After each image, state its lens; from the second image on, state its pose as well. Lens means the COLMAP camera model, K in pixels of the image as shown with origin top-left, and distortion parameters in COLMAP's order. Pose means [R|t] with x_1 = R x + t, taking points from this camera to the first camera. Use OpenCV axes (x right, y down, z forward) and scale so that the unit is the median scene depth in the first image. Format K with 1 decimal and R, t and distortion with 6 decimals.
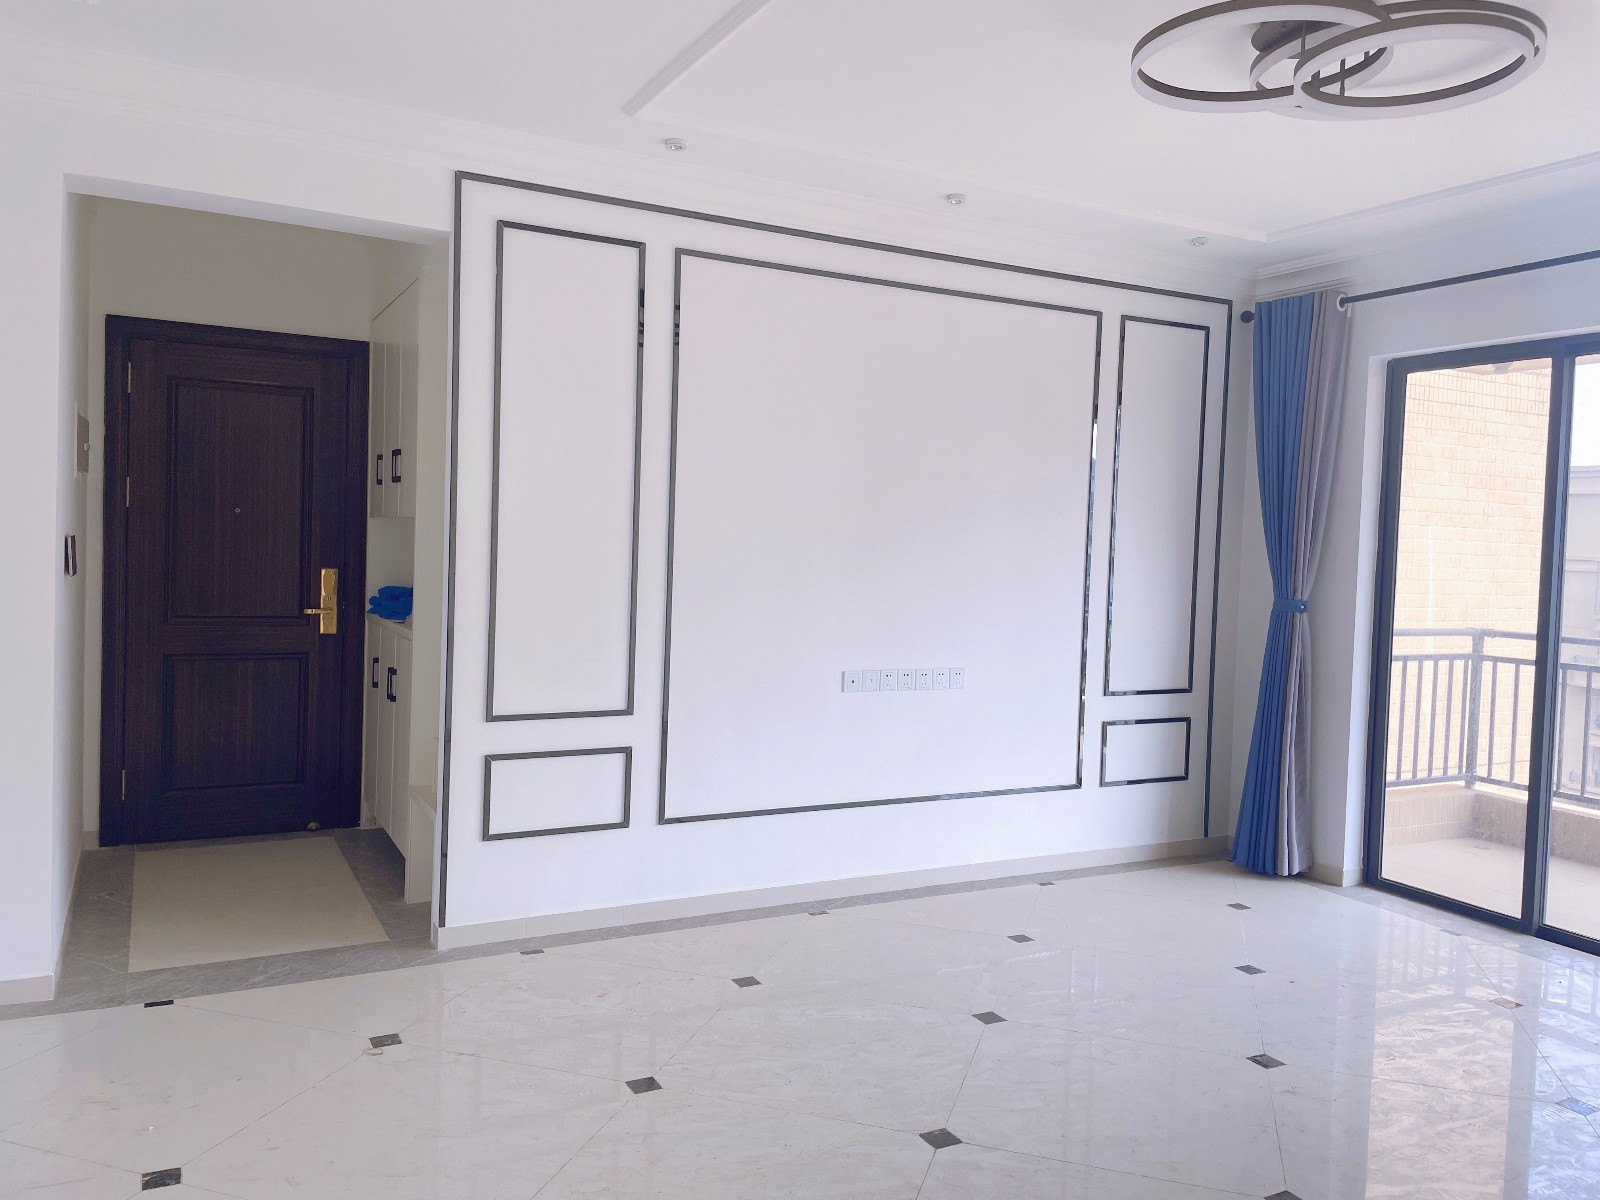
lens RADIAL K [[1212.9, 0, 800.0], [0, 1212.9, 600.0], [0, 0, 1]] dist [-0.000192, -0.000283]
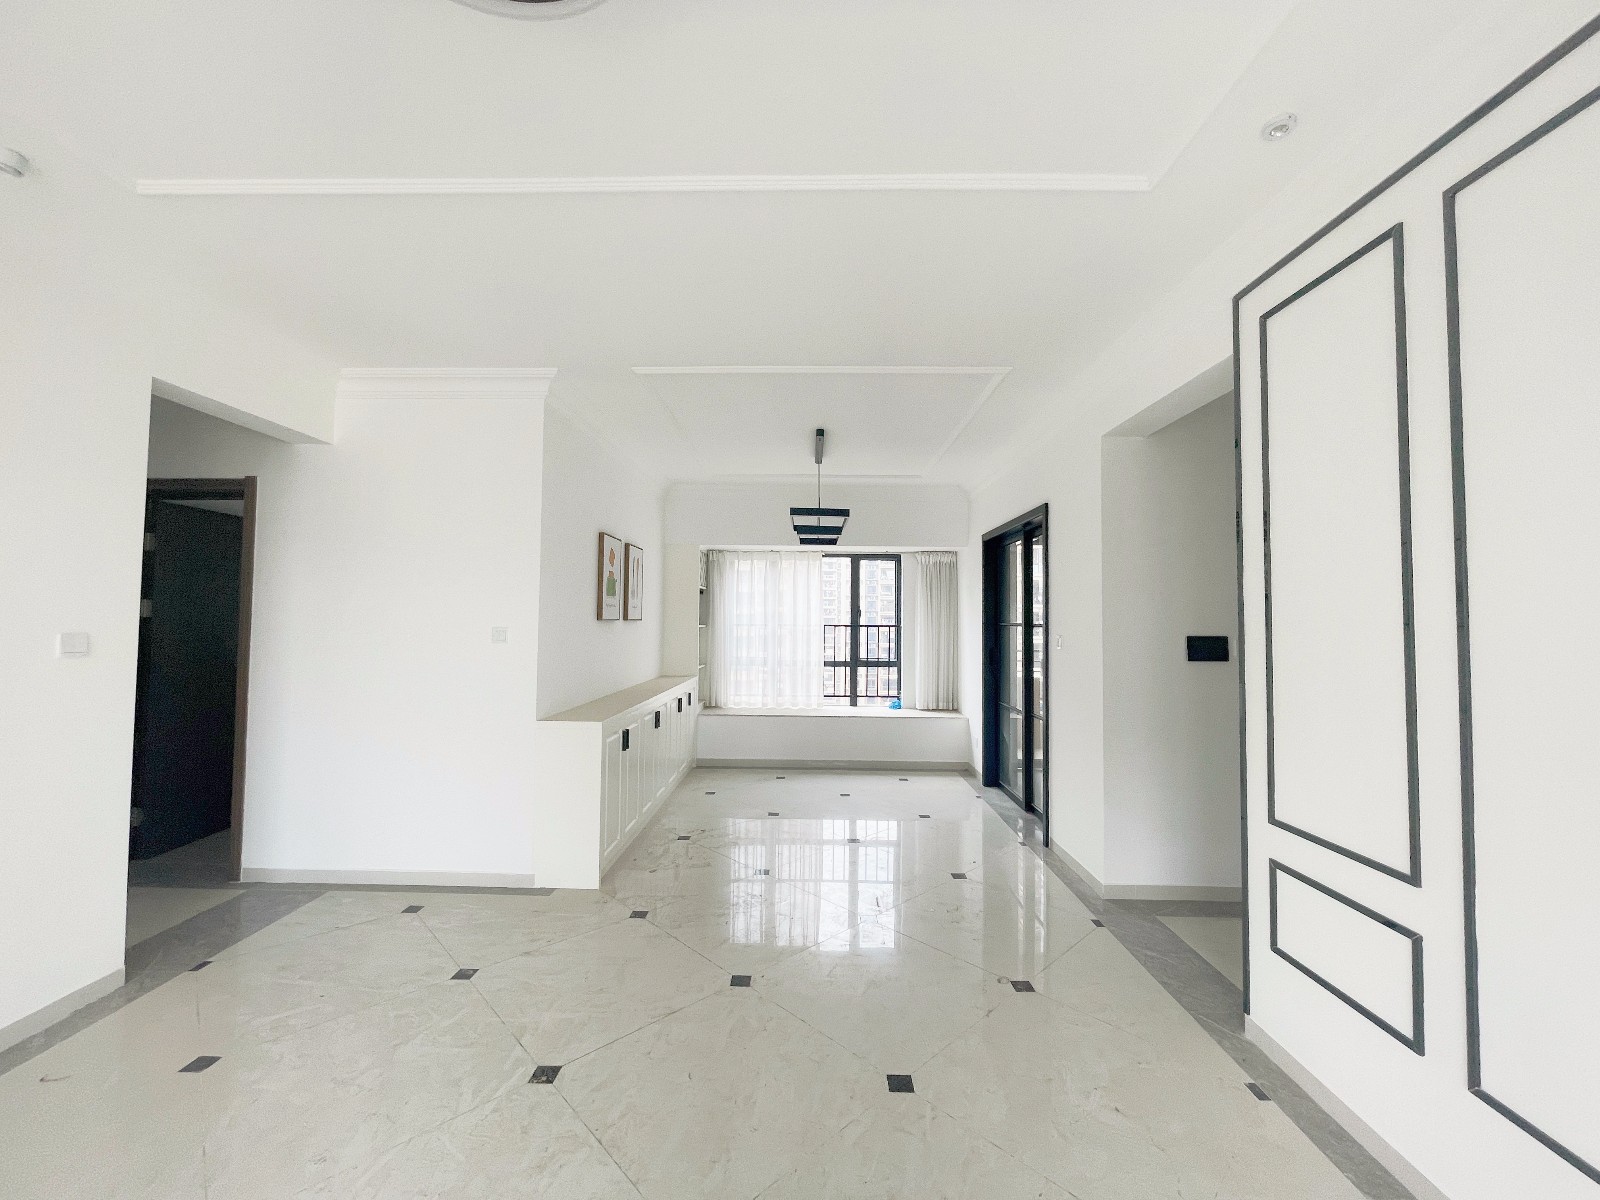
lens RADIAL K [[647.8, 0, 800.0], [0, 647.8, 600.0], [0, 0, 1]] dist [-0.000171, 0.000034]
pose [[-0.489475, -0.064115, -0.869657, 0.369910], [-0.062390, 0.997312, -0.038411, -0.032556], [0.869782, 0.035457, -0.492160, 0.887452]]
